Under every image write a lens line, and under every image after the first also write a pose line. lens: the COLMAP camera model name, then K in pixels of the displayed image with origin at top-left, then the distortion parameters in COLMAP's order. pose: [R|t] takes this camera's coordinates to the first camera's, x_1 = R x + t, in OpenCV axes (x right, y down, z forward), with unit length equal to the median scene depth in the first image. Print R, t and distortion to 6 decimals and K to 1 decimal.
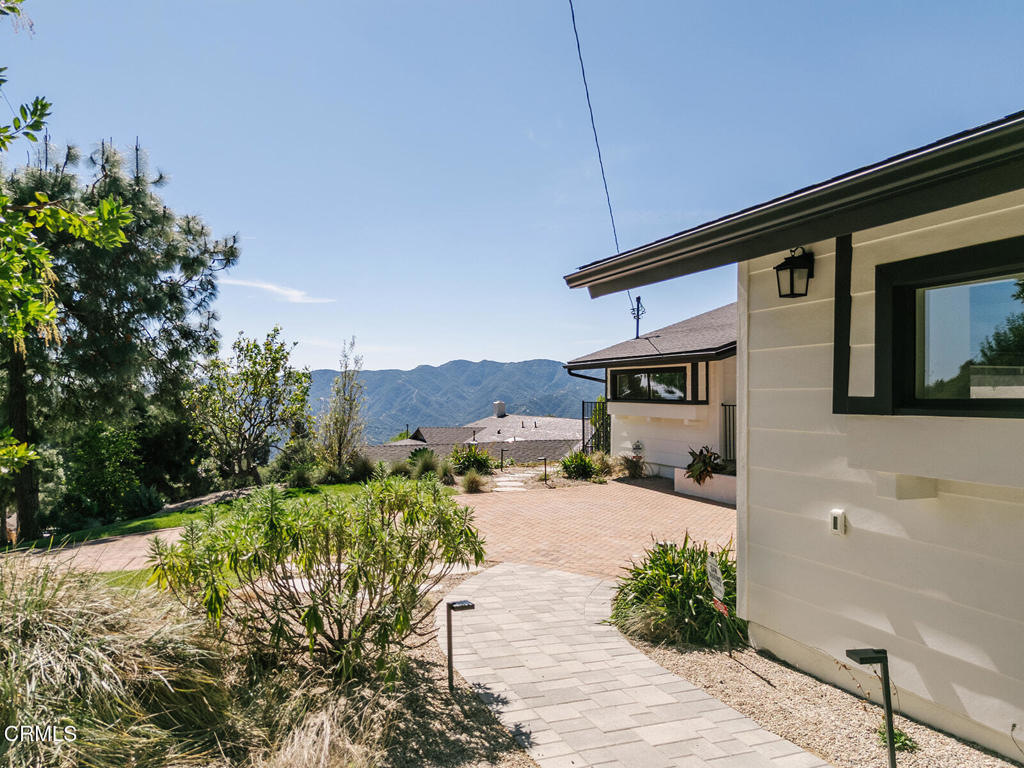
lens RADIAL K [[764.1, 0, 512.0], [0, 764.1, 384.0], [0, 0, 1]] dist [0.070362, -0.072492]
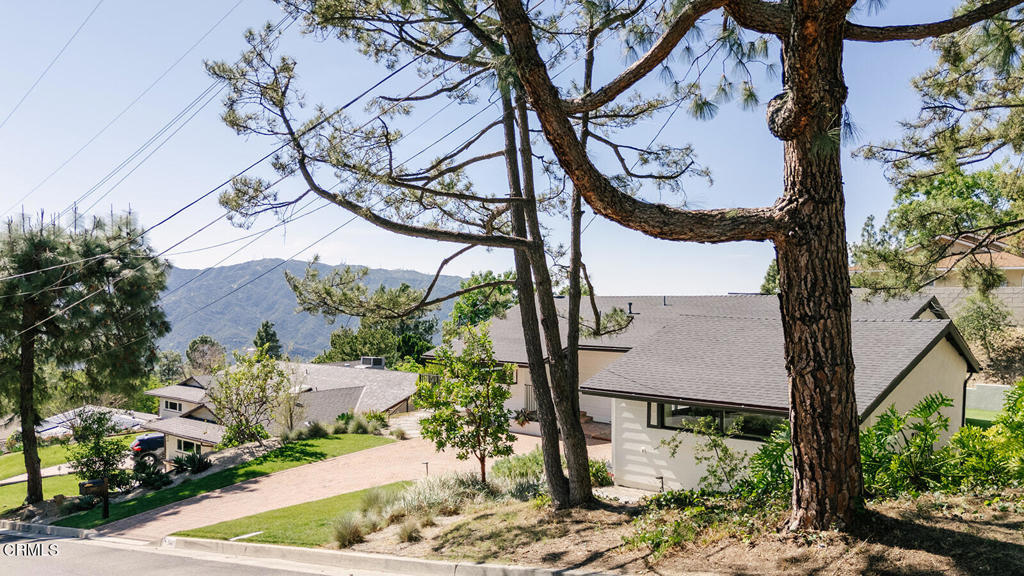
lens RADIAL K [[772.5, 0, 495.9], [0, 772.5, 290.8], [0, 0, 1]] dist [0.029071, -0.006778]
pose [[0.898405, 0.000157, 0.439167, -0.577623], [0.000198, 1.000000, -0.000763, -0.185275], [-0.439167, 0.000772, 0.898405, -0.653884]]
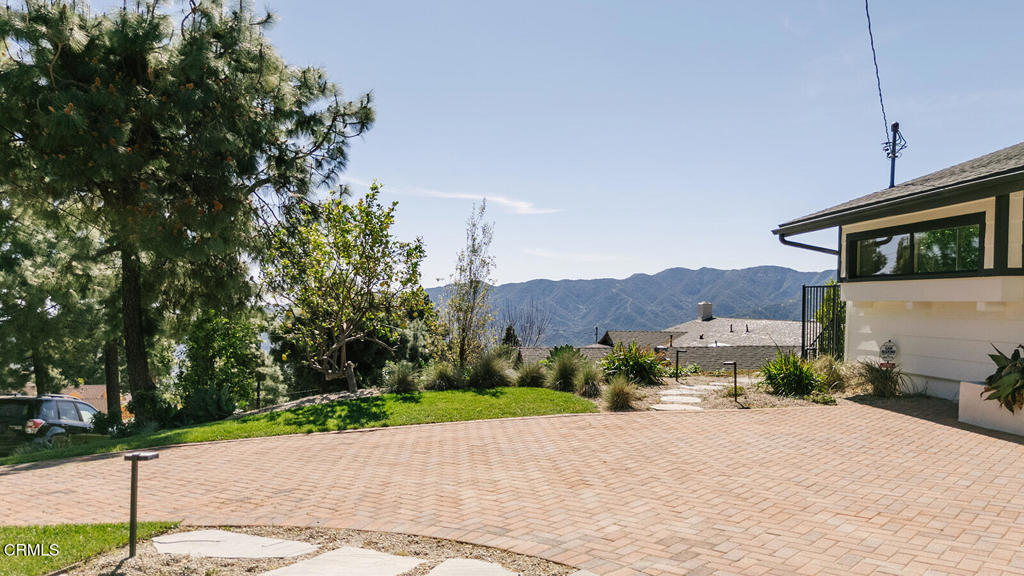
lens RADIAL K [[781.0, 0, 517.4], [0, 781.0, 342.0], [0, 0, 1]] dist [0.014823, 0.002055]
pose [[0.963519, 0.014563, -0.267244, 0.039086], [0.001857, 0.998131, 0.061088, 0.035507], [0.267634, -0.059356, 0.961691, 0.283928]]
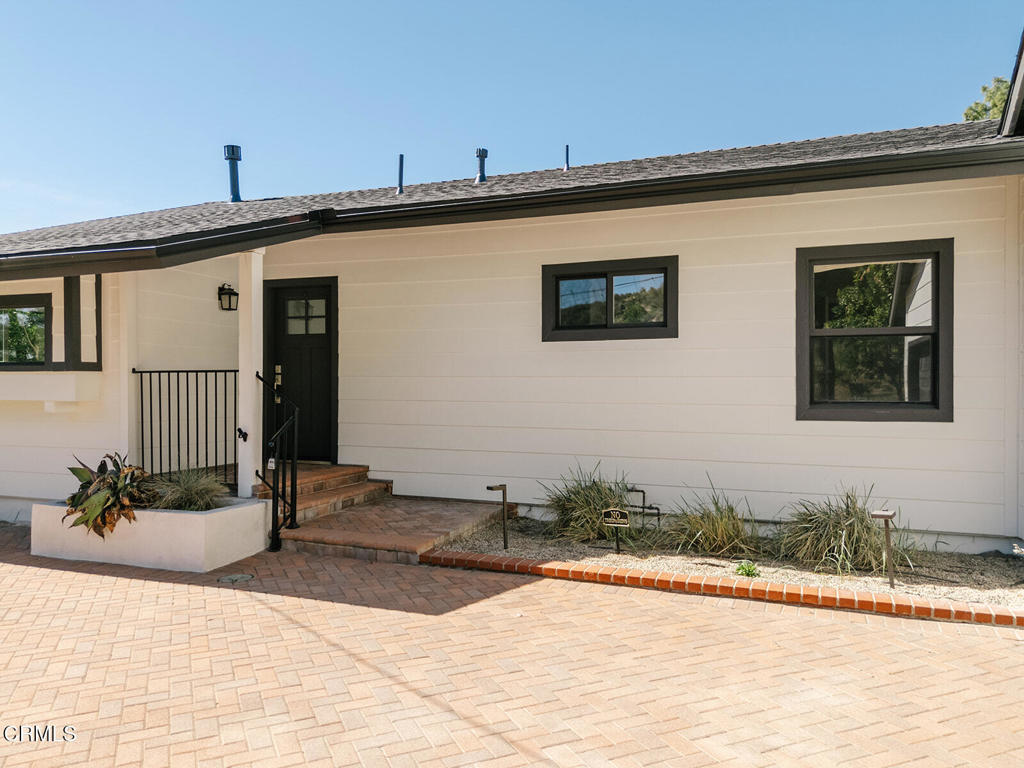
lens RADIAL K [[764.1, 0, 512.0], [0, 764.1, 384.0], [0, 0, 1]] dist [0.070362, -0.072492]
pose [[0.660874, 0.001541, 0.750495, 0.043919], [-0.008889, 0.999944, 0.005775, 0.026626], [-0.750444, -0.010488, 0.660851, 0.402542]]
